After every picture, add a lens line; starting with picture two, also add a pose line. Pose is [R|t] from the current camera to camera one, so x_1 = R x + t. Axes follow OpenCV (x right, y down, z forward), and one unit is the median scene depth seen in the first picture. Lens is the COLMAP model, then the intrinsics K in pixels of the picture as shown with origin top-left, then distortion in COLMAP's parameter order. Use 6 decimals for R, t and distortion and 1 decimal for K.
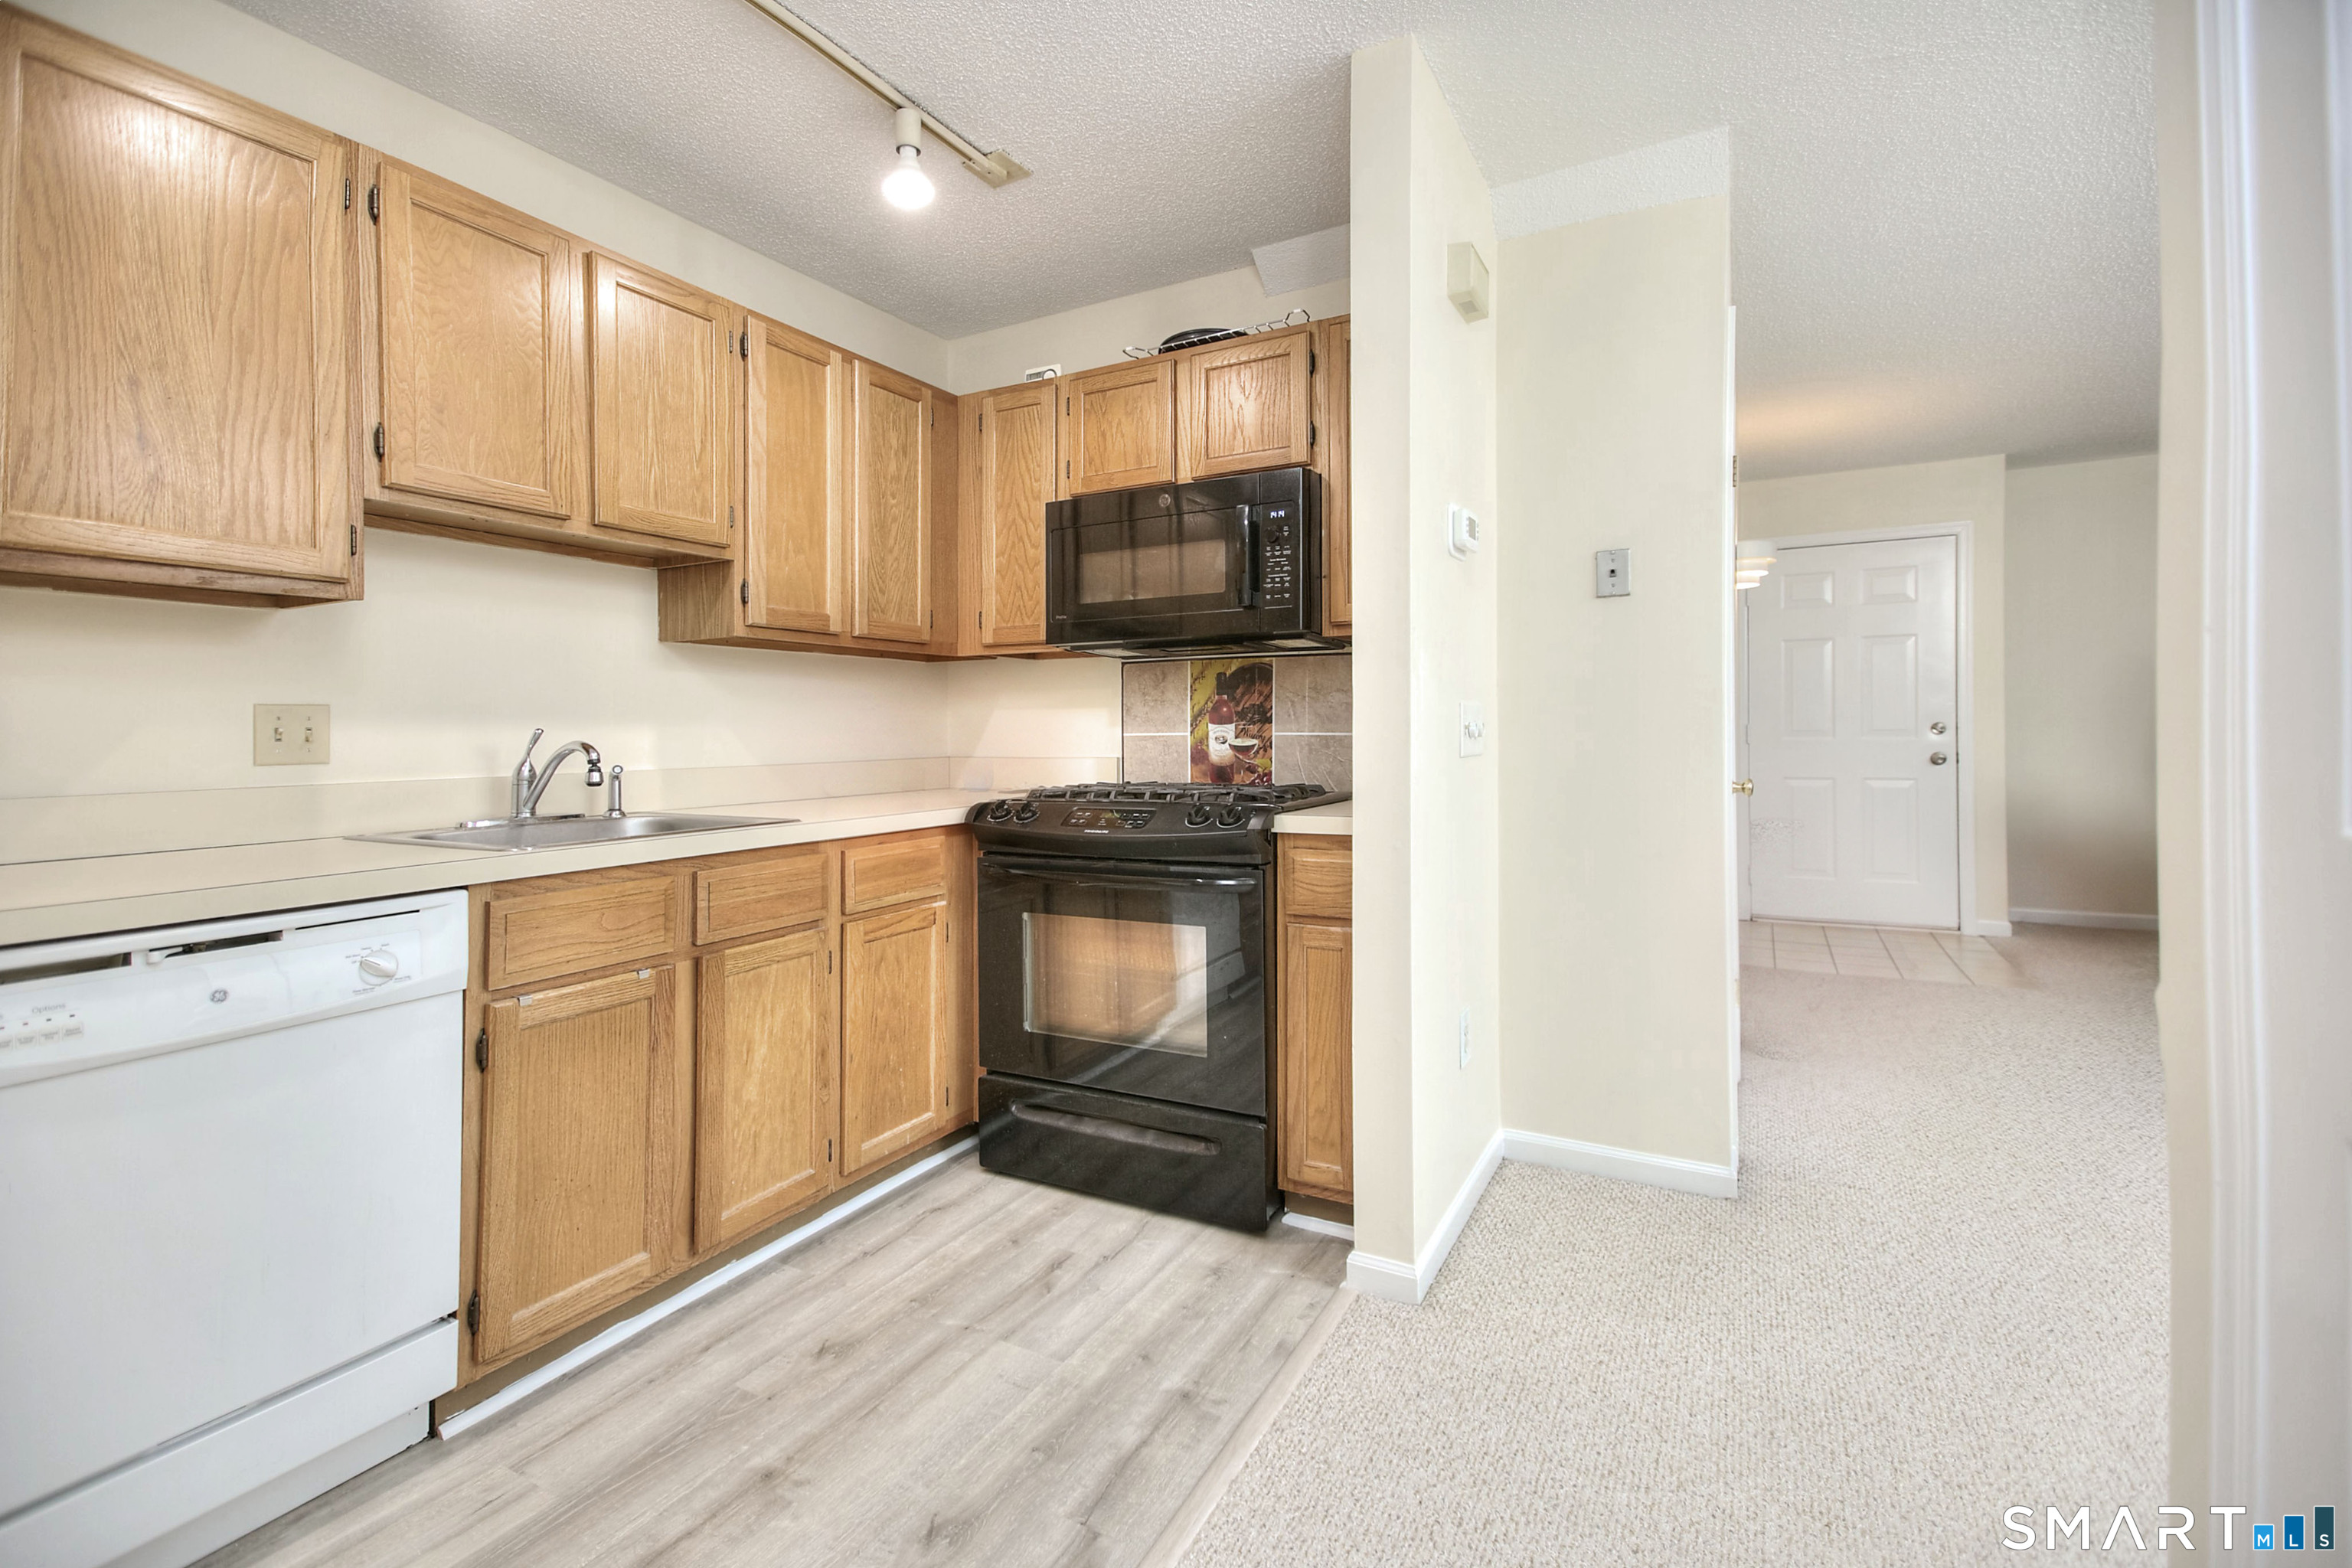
lens RADIAL K [[1069.4, 0, 1173.4], [0, 1069.4, 834.8], [0, 0, 1]] dist [-0.002314, -0.000057]
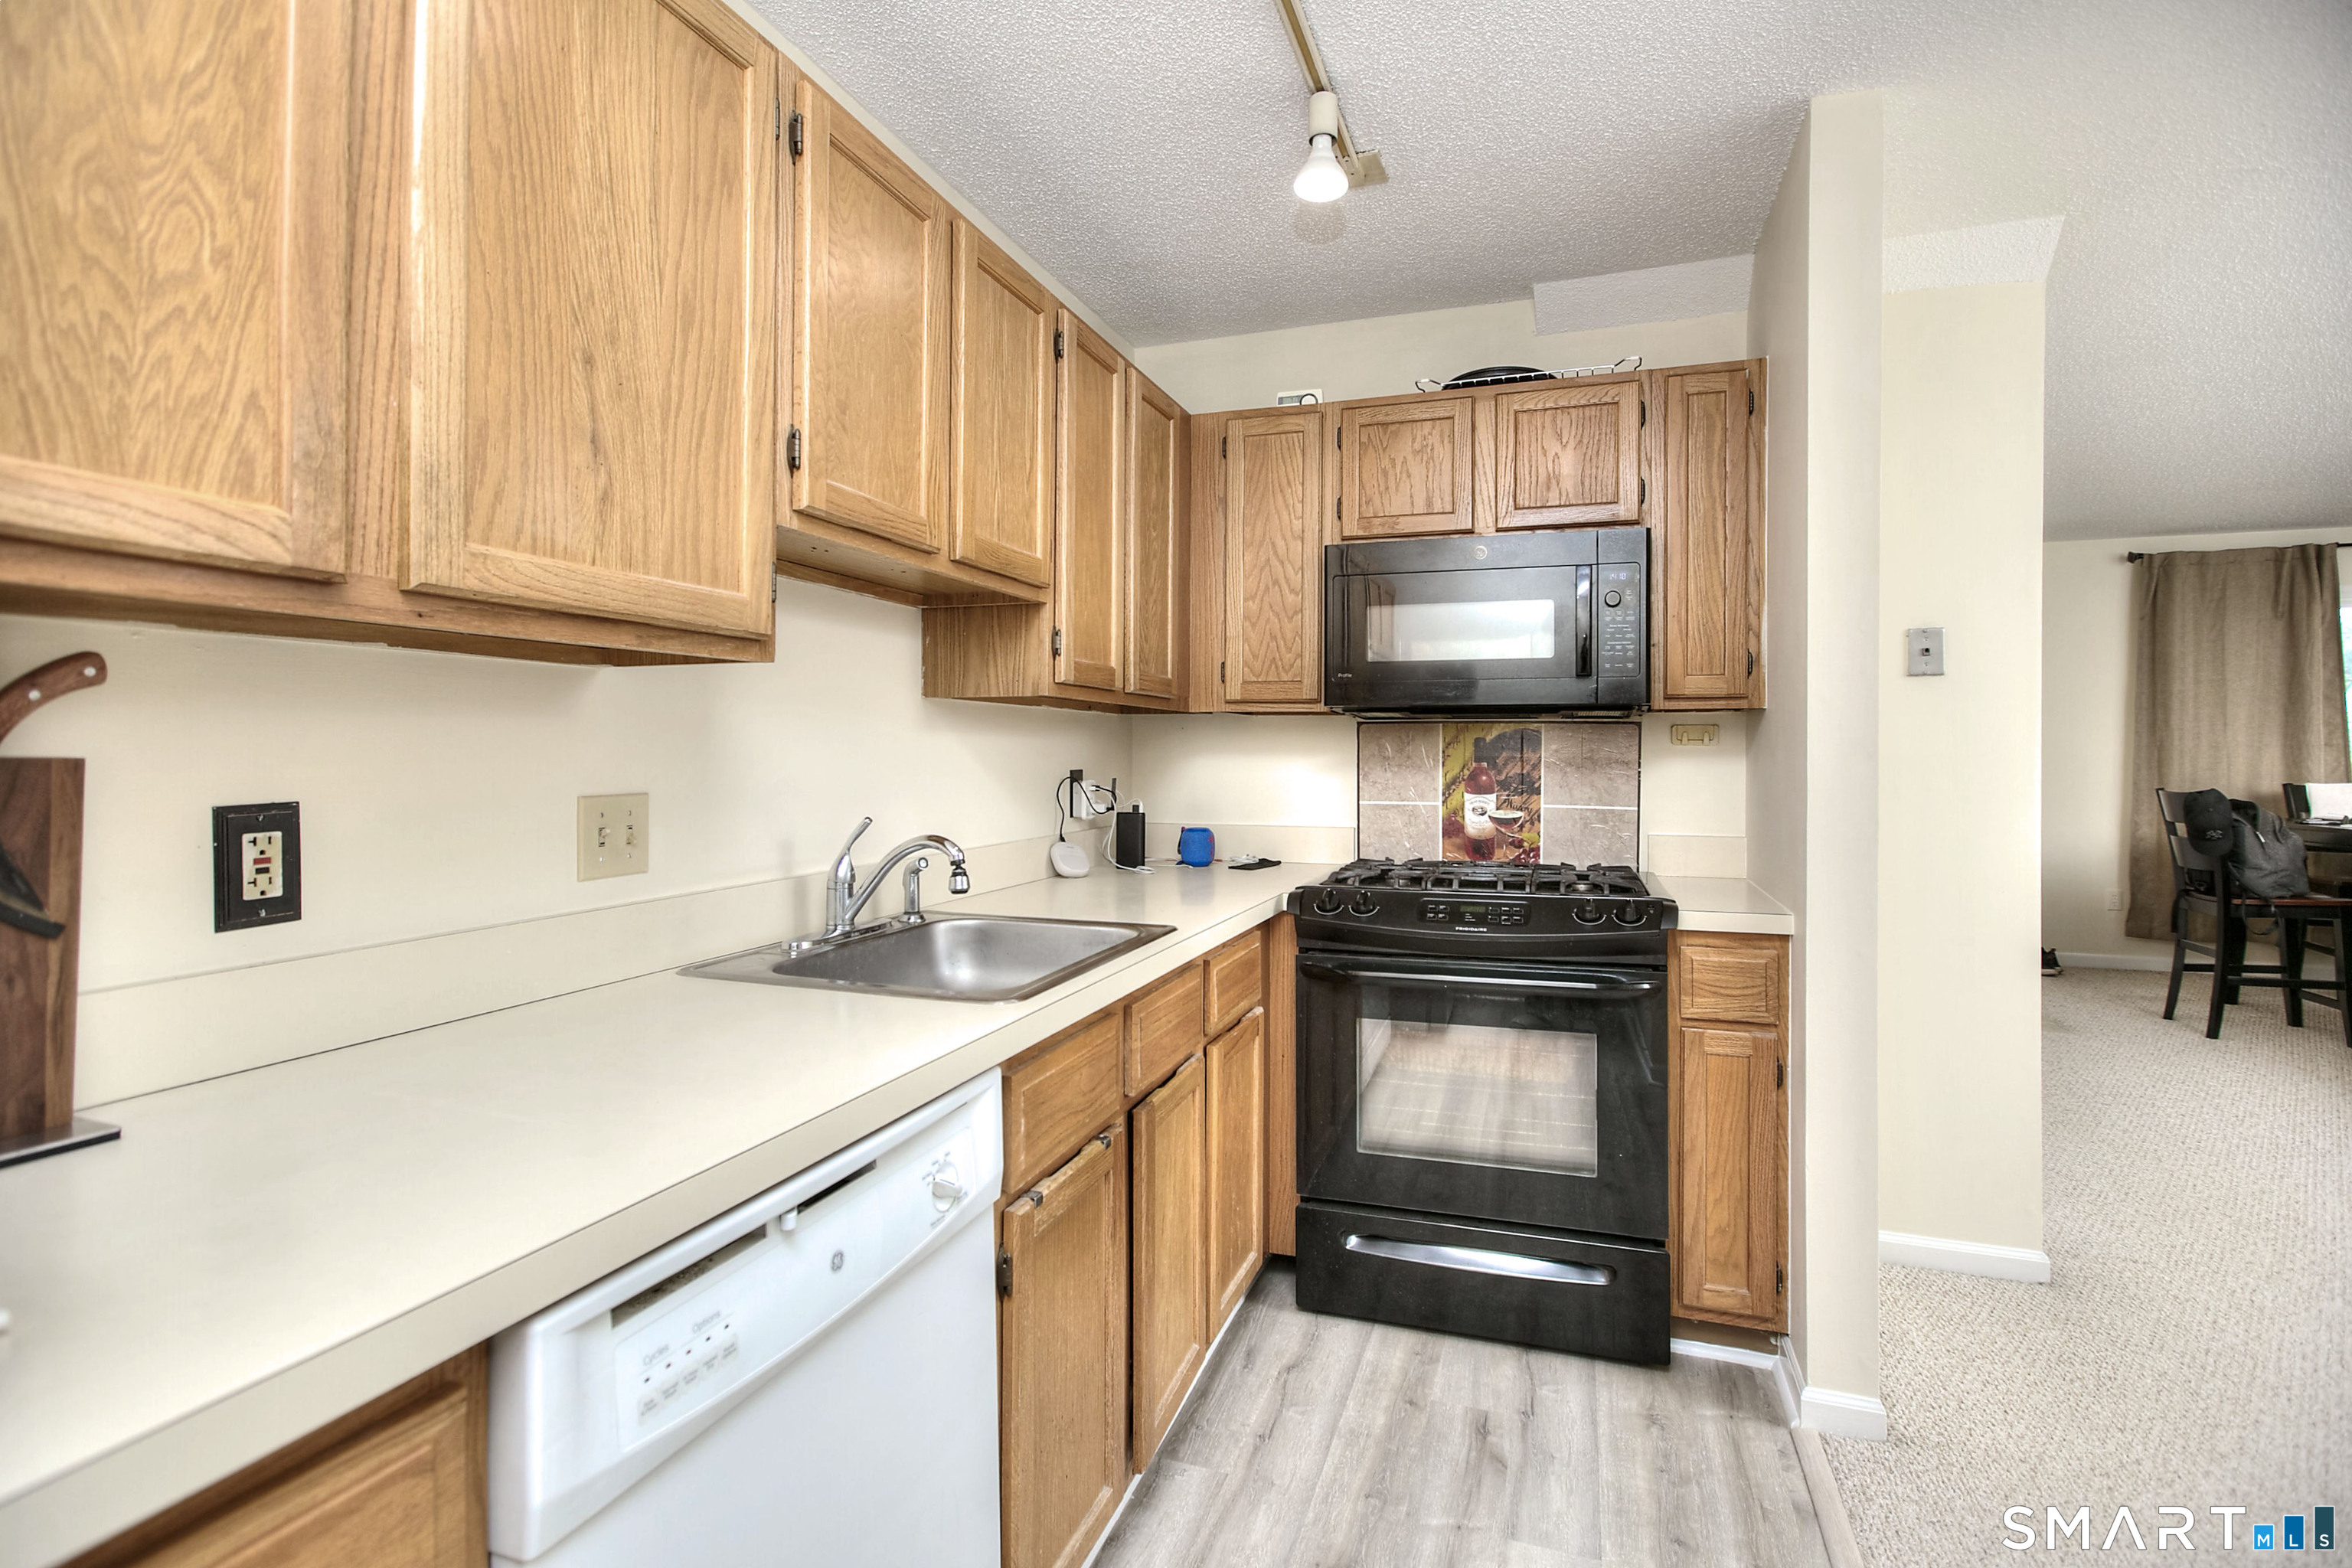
lens RADIAL K [[1100.9, 0, 1179.9], [0, 1100.9, 857.2], [0, 0, 1]] dist [-0.041389, 0.034974]
pose [[0.982494, -0.002222, 0.186279, -0.487038], [0.001161, 0.999982, 0.005803, -0.069835], [-0.186289, -0.005486, 0.982480, 0.156037]]
